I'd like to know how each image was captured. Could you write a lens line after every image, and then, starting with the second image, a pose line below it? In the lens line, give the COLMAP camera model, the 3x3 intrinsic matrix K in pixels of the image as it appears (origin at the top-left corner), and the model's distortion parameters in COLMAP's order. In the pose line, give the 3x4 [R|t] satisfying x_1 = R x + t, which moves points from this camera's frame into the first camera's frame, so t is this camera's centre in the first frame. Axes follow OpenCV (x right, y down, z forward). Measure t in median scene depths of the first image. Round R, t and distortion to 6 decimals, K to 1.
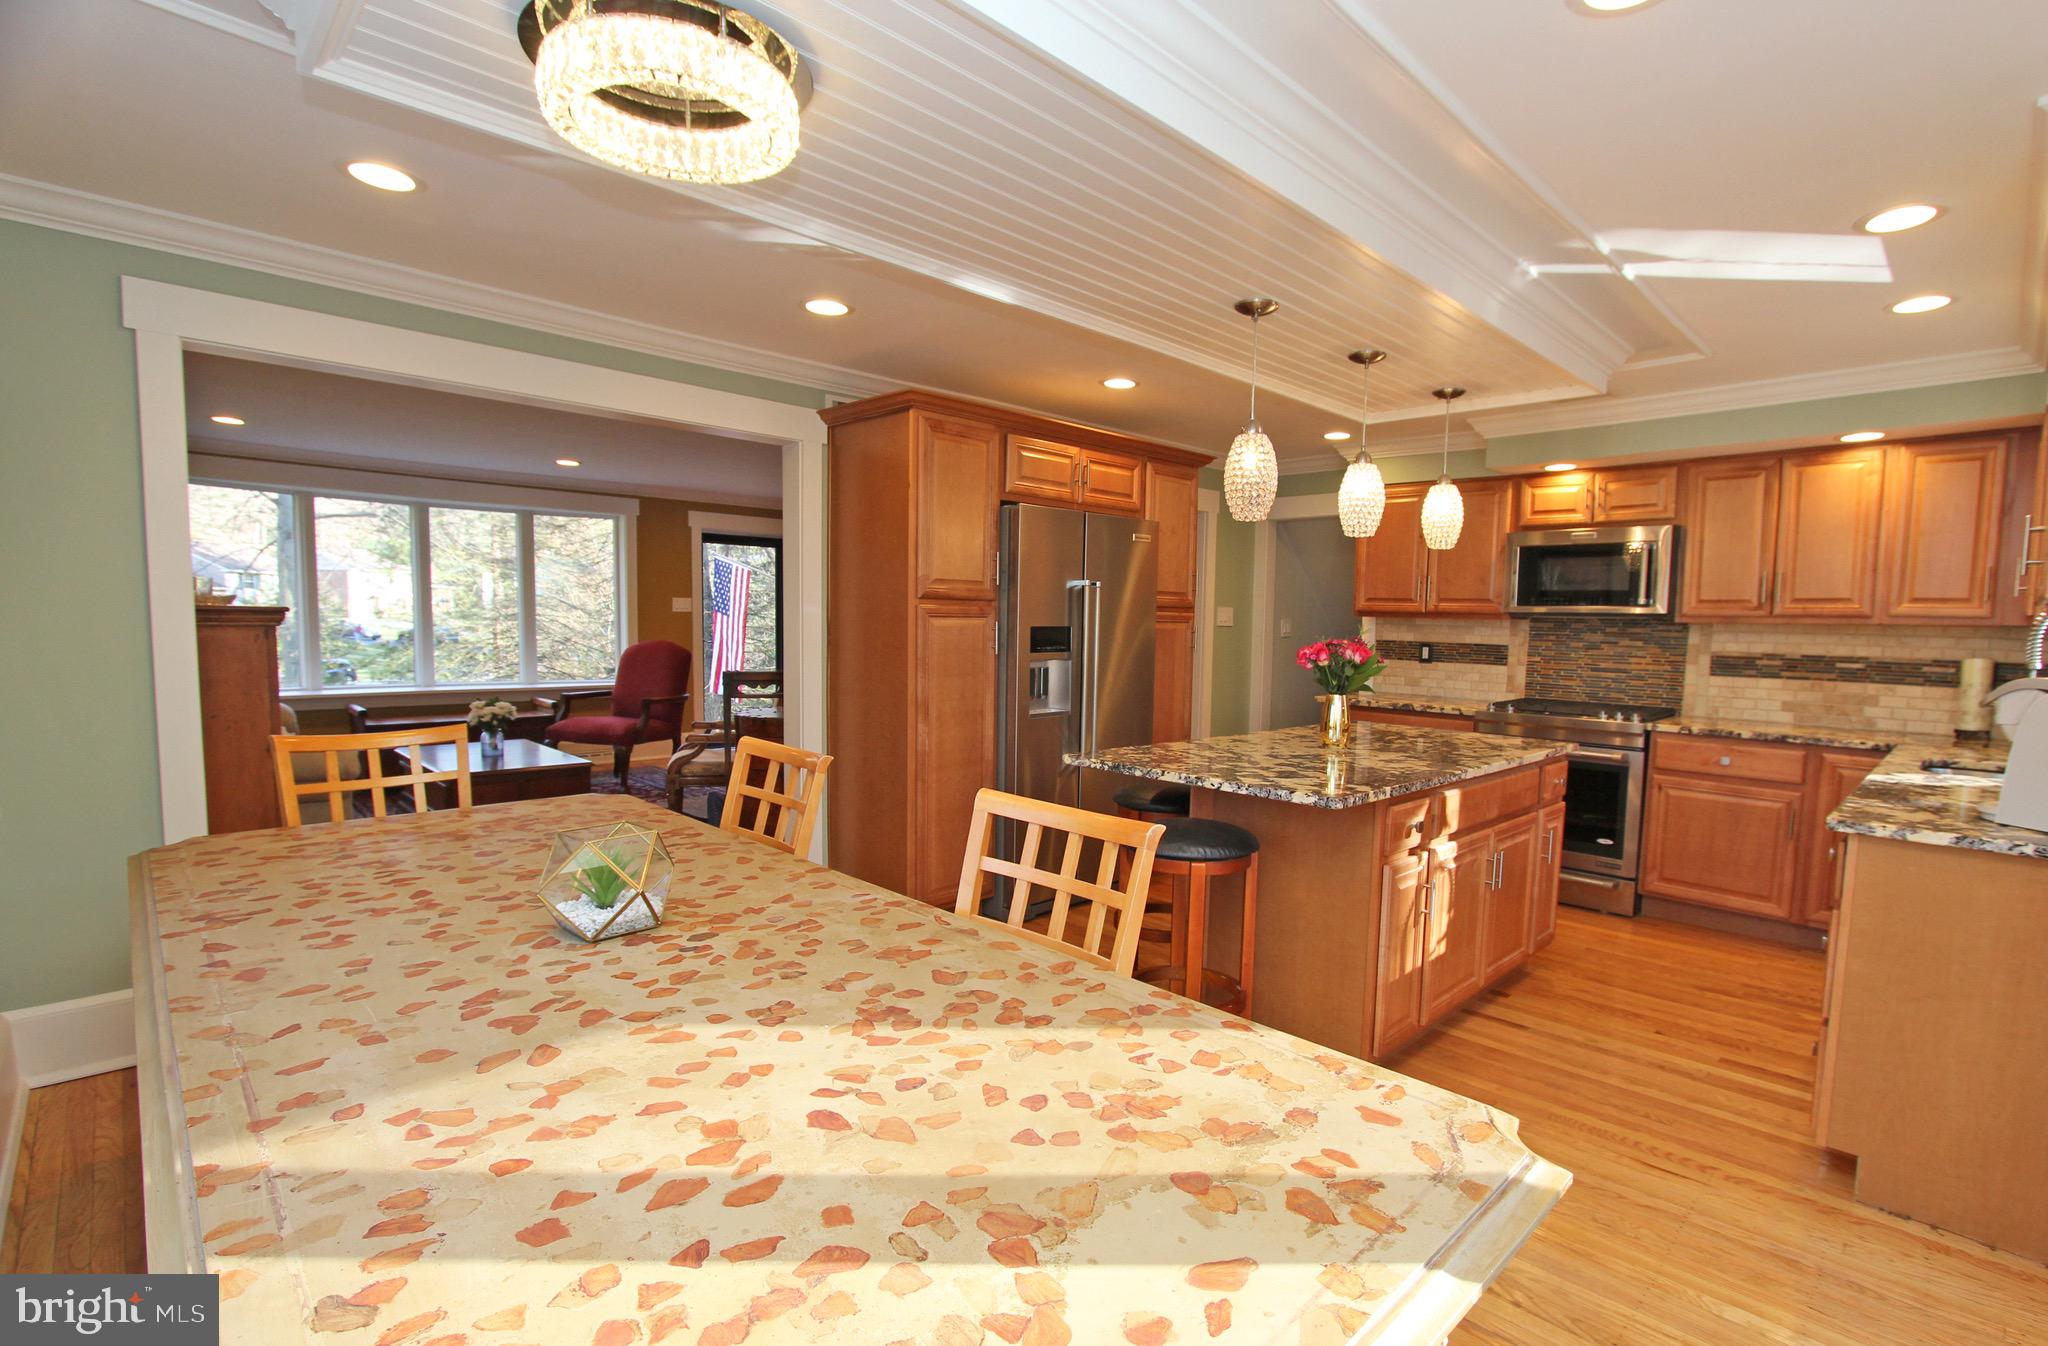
lens RADIAL K [[953.4, 0, 1075.1], [0, 953.4, 700.6], [0, 0, 1]] dist [-0.013274, -0.000312]
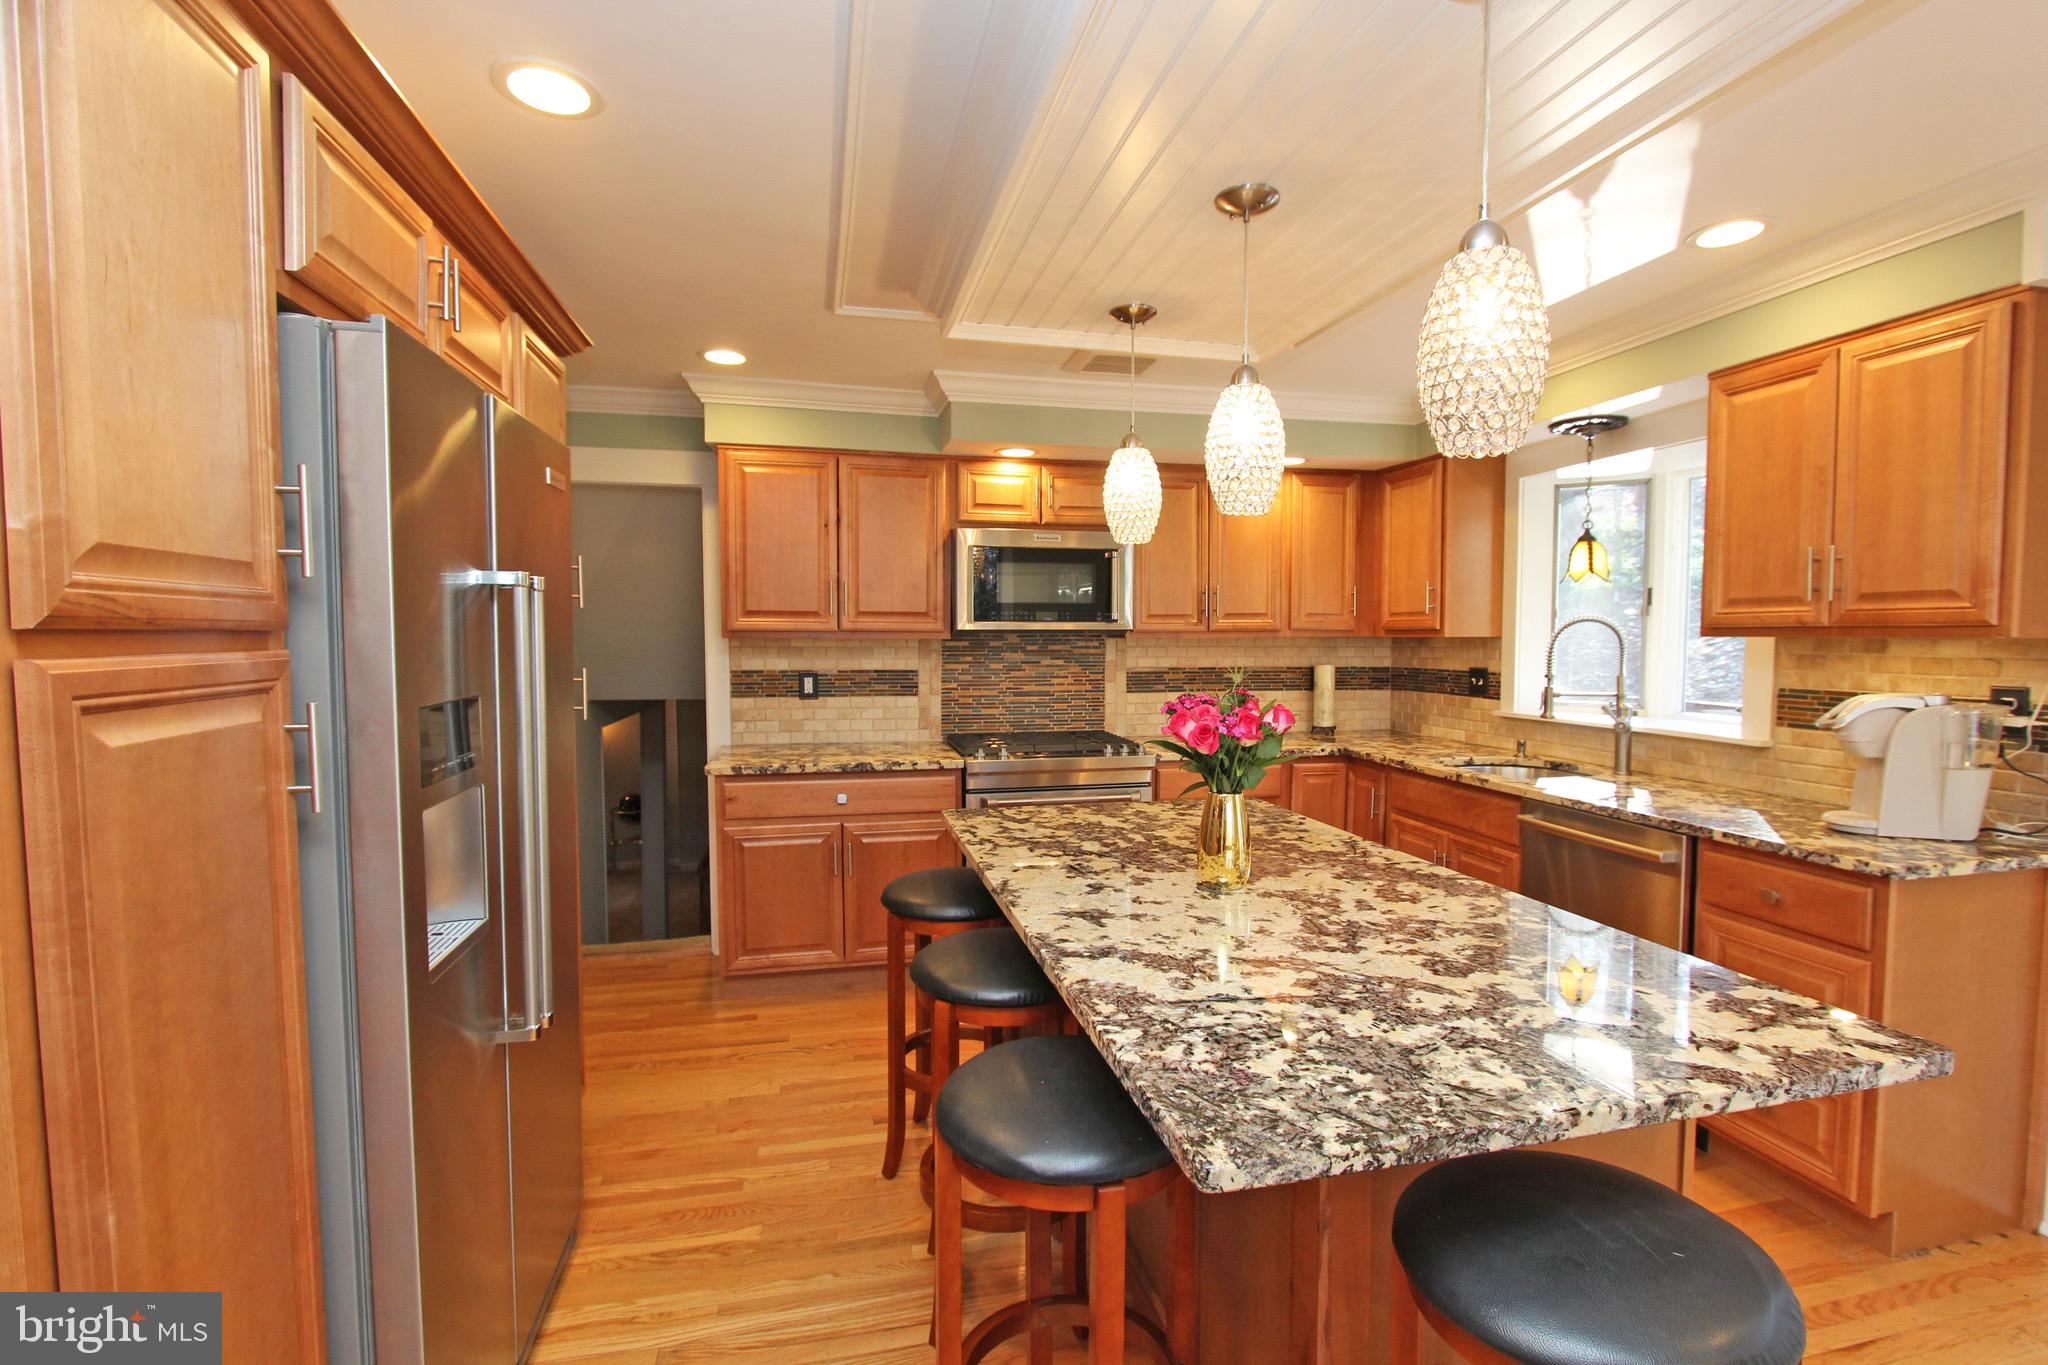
lens RADIAL K [[939.3, 0, 1049.6], [0, 939.3, 686.3], [0, 0, 1]] dist [-0.022606, 0.004186]
pose [[0.526099, -0.066938, 0.847785, -0.192534], [0.082641, 0.996203, 0.027373, -0.072458], [-0.846399, 0.055661, 0.529633, 0.624941]]
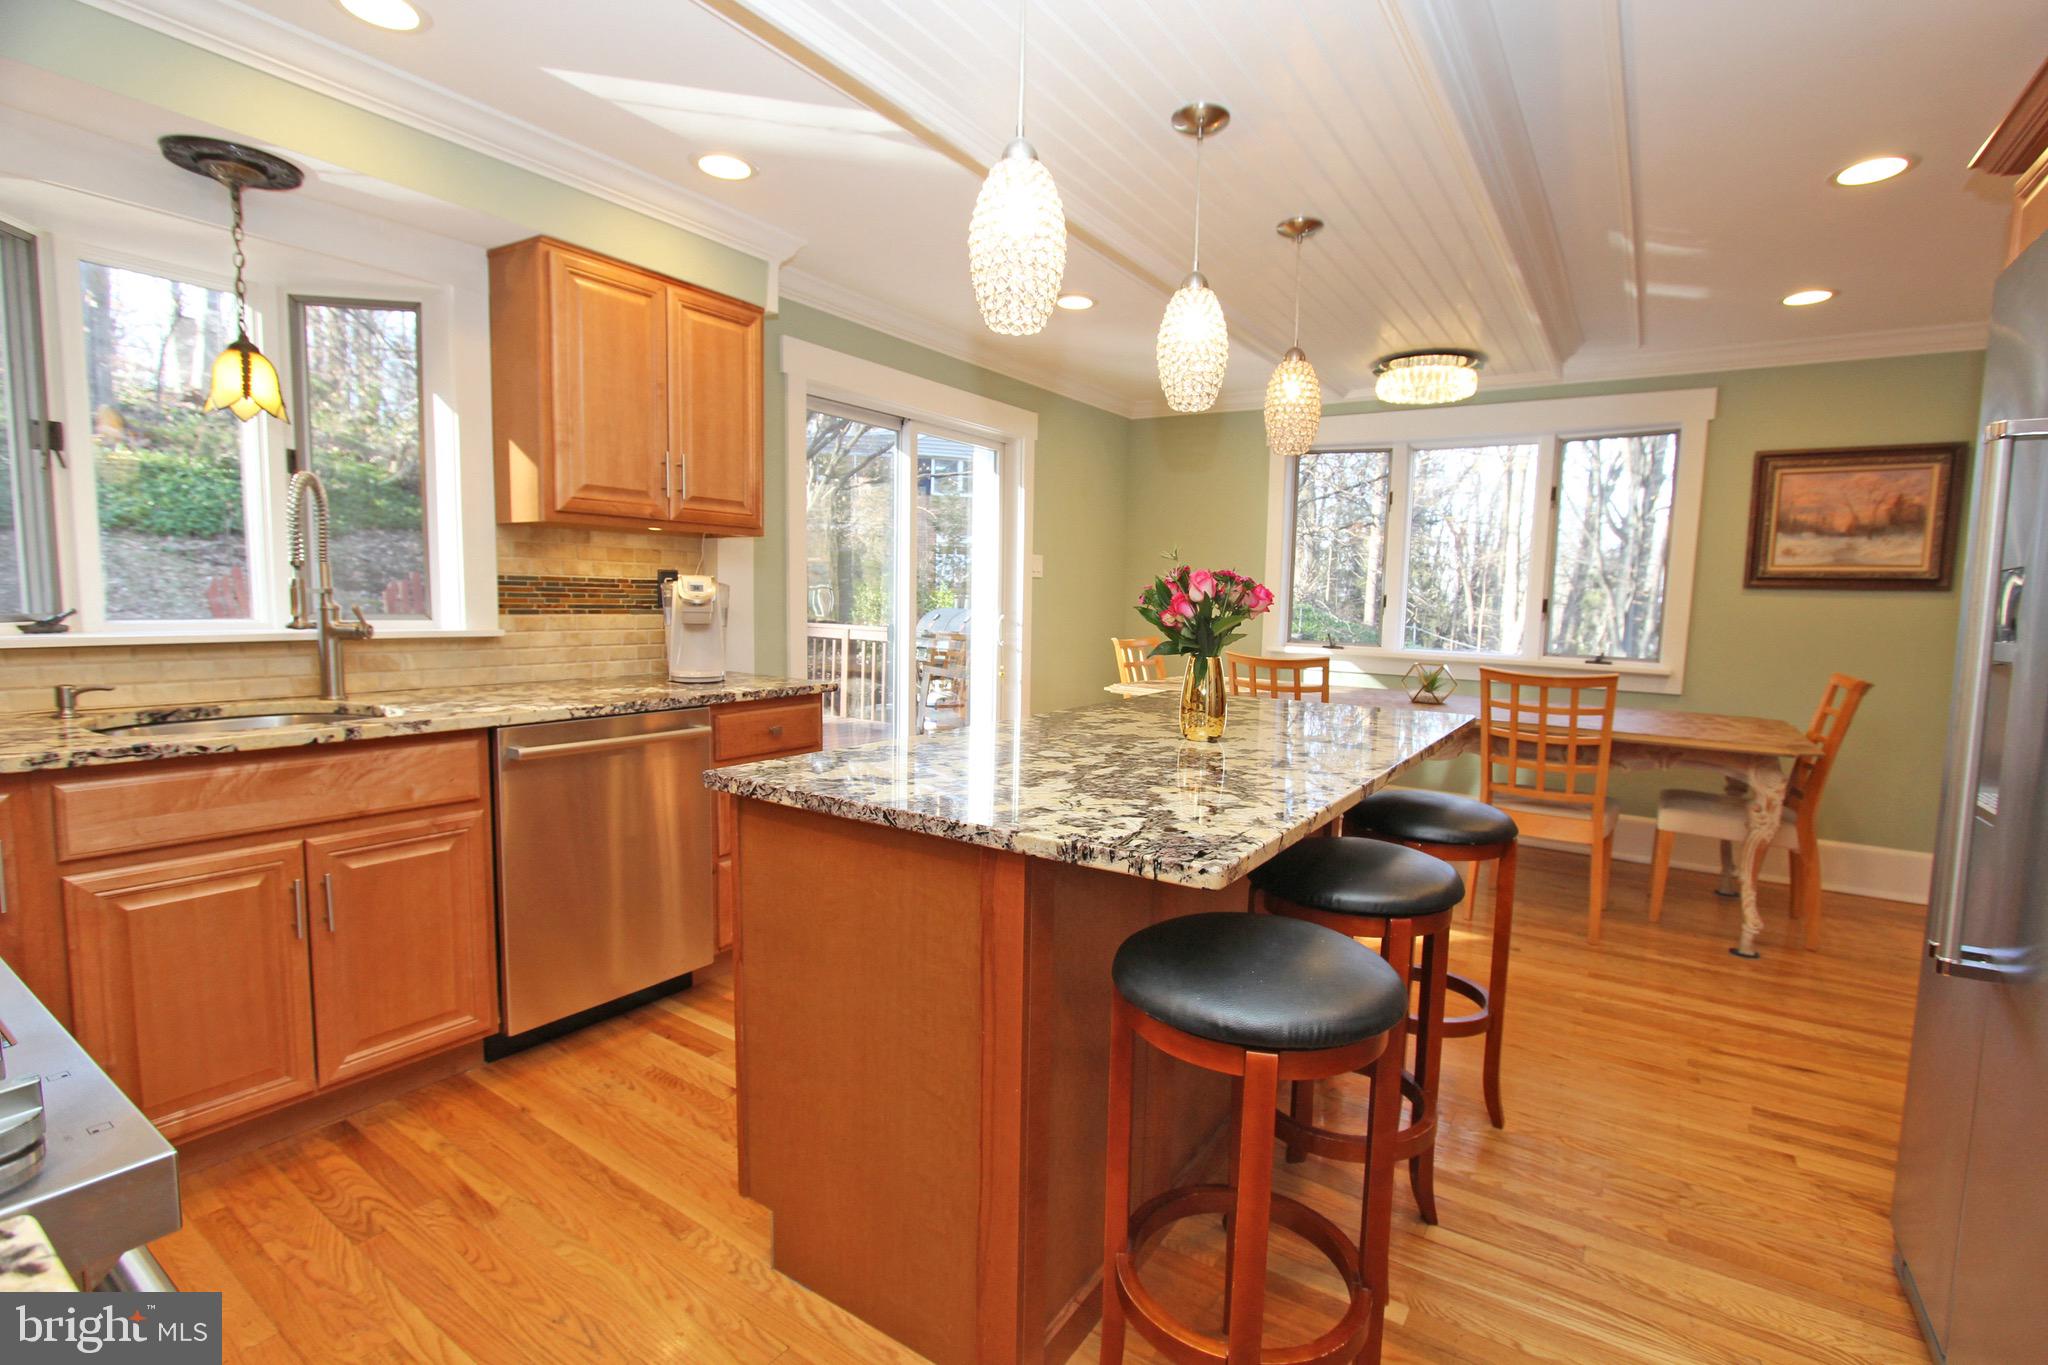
lens RADIAL K [[939.3, 0, 1049.6], [0, 939.3, 686.3], [0, 0, 1]] dist [-0.022606, 0.004186]
pose [[-0.979502, -0.025803, -0.199777, 0.395903], [-0.061569, 0.982650, 0.174953, -0.071669], [0.191796, 0.183666, -0.964096, 1.257530]]
